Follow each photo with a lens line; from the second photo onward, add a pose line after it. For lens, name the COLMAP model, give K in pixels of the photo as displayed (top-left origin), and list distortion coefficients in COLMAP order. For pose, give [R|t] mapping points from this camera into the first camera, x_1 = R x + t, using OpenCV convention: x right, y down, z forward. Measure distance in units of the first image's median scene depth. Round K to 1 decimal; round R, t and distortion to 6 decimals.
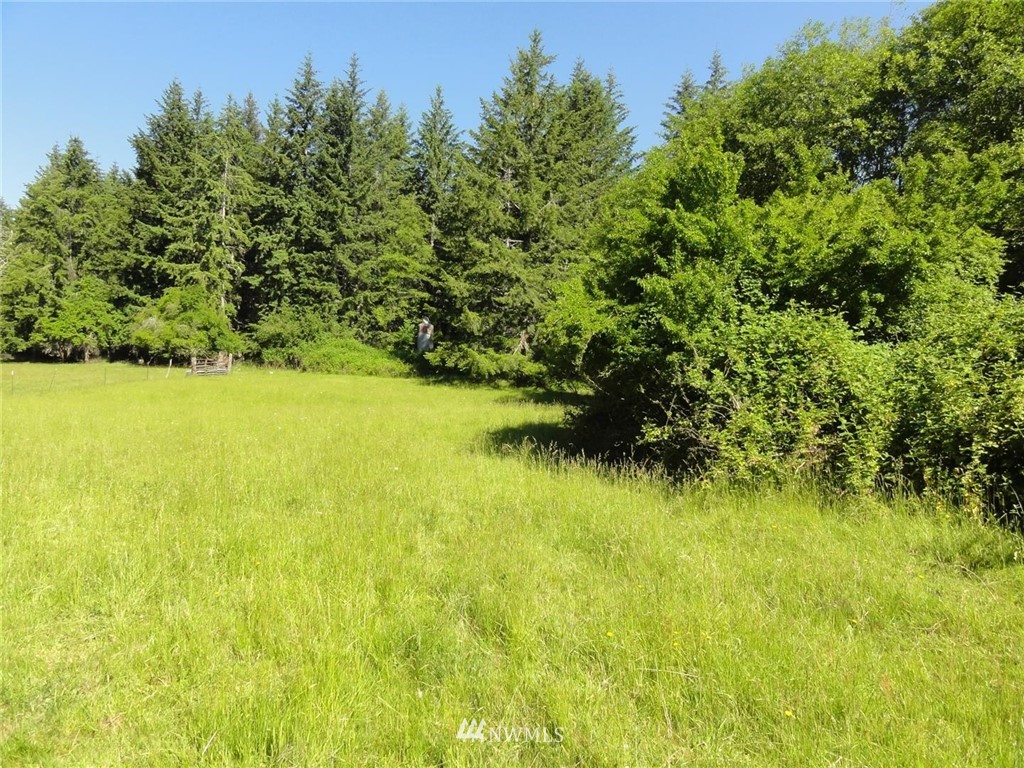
lens RADIAL K [[721.4, 0, 510.5], [0, 721.4, 382.4], [0, 0, 1]] dist [-0.007788, 0.002805]
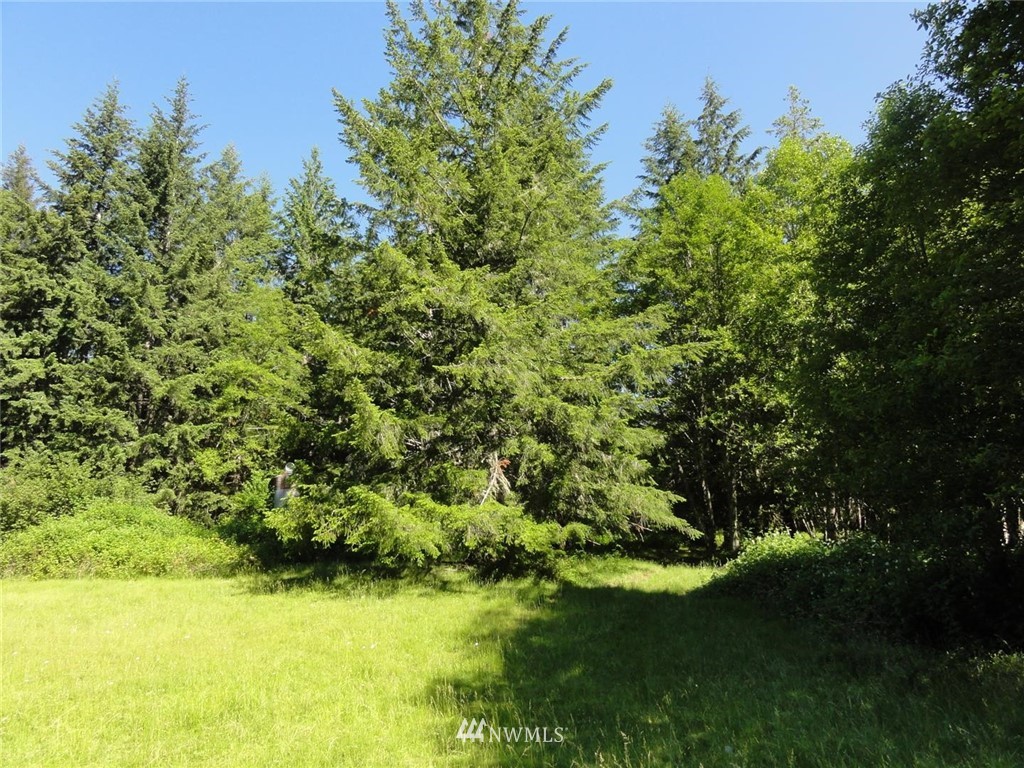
lens RADIAL K [[721.4, 0, 511.1], [0, 721.4, 391.3], [0, 0, 1]] dist [-0.007788, 0.002805]
pose [[0.987679, -0.029020, 0.153779, -0.028491], [0.063509, 0.972428, -0.224387, -0.004937], [-0.143027, 0.231389, 0.962290, 0.399399]]
